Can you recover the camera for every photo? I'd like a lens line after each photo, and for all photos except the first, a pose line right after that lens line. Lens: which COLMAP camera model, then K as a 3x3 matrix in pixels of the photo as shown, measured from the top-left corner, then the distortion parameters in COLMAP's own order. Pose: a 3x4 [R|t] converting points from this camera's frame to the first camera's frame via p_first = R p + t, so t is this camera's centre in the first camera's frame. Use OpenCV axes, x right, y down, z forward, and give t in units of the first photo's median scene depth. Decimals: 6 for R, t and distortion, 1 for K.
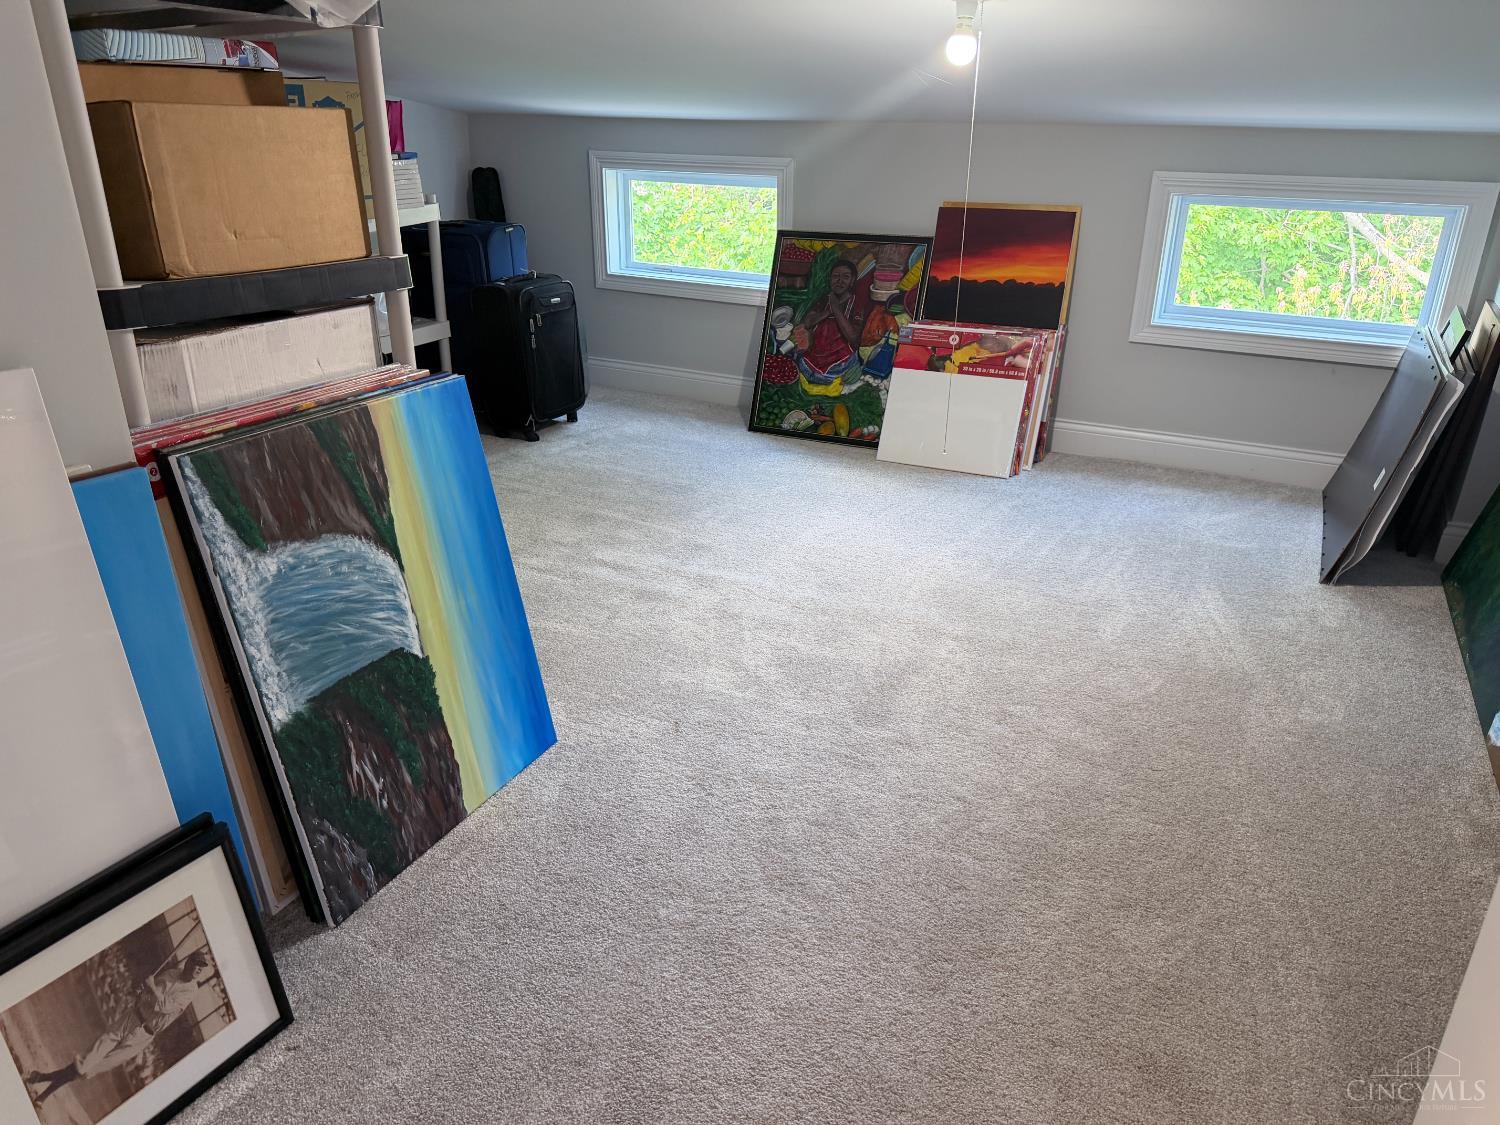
lens RADIAL K [[1074.9, 0, 750.9], [0, 1074.9, 565.2], [0, 0, 1]] dist [0.055539, -0.000960]
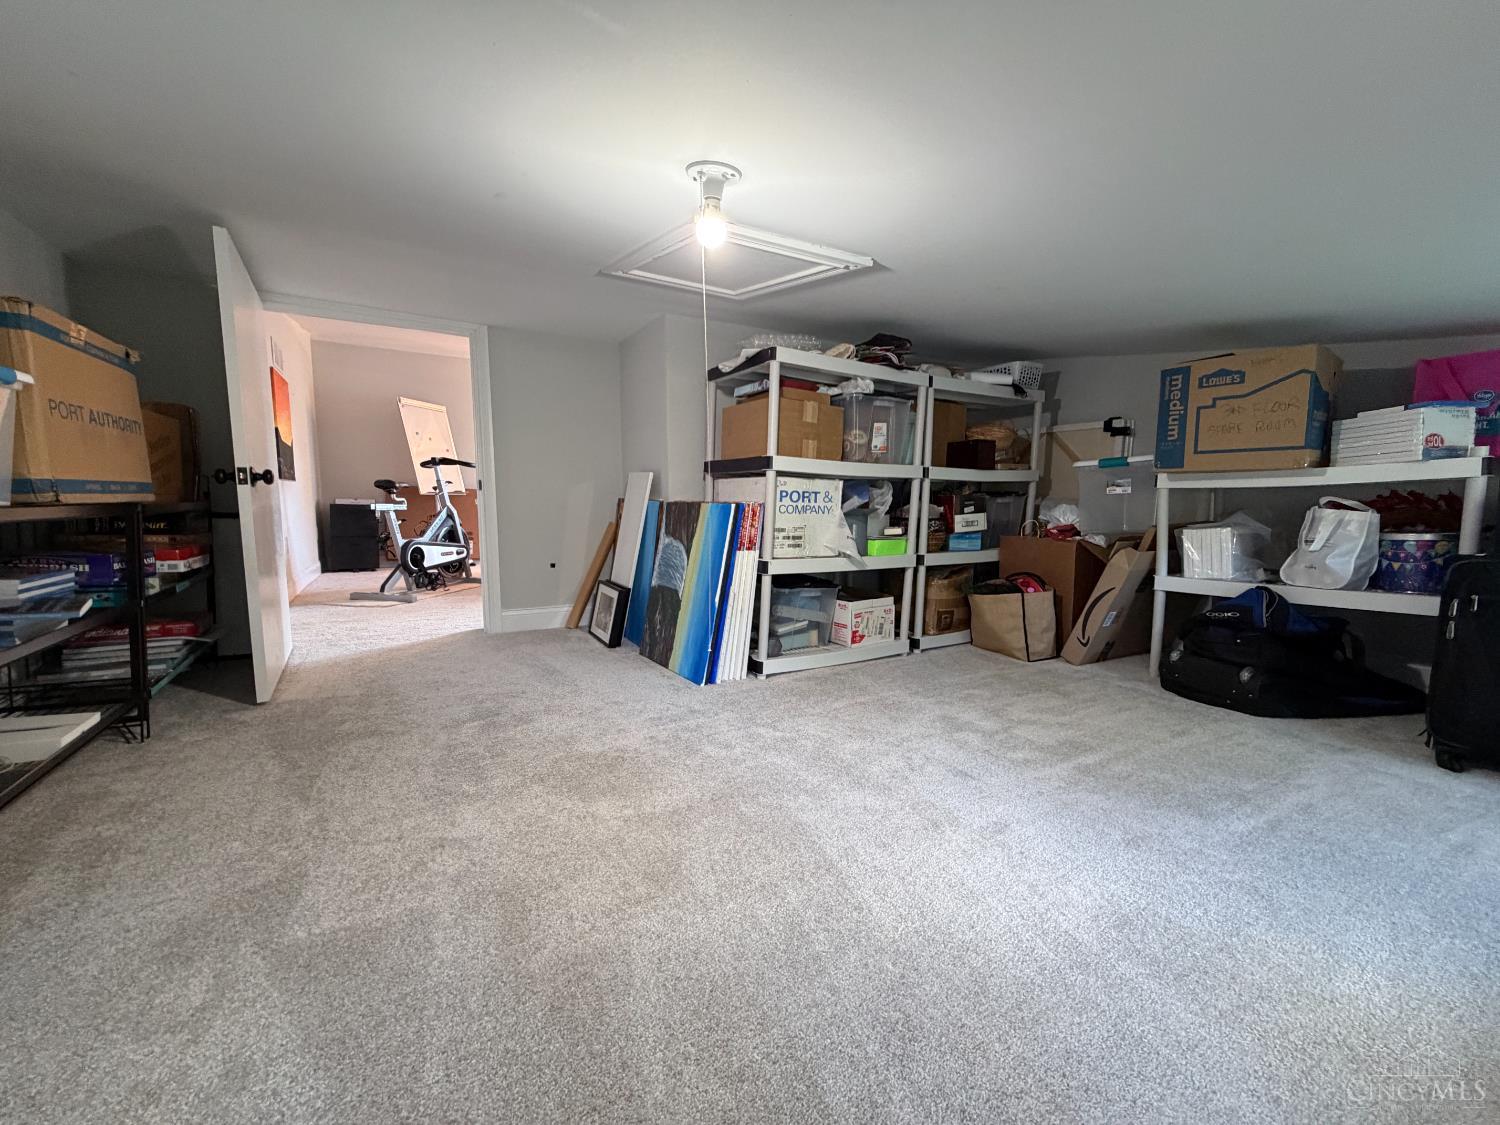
lens RADIAL K [[599.5, 0, 749.1], [0, 599.5, 566.2], [0, 0, 1]] dist [-0.009517, -0.000312]
pose [[-0.528980, 0.073316, -0.845461, 0.844704], [-0.326923, 0.901763, 0.282744, -0.461982], [0.783136, 0.425967, -0.453046, 1.811776]]
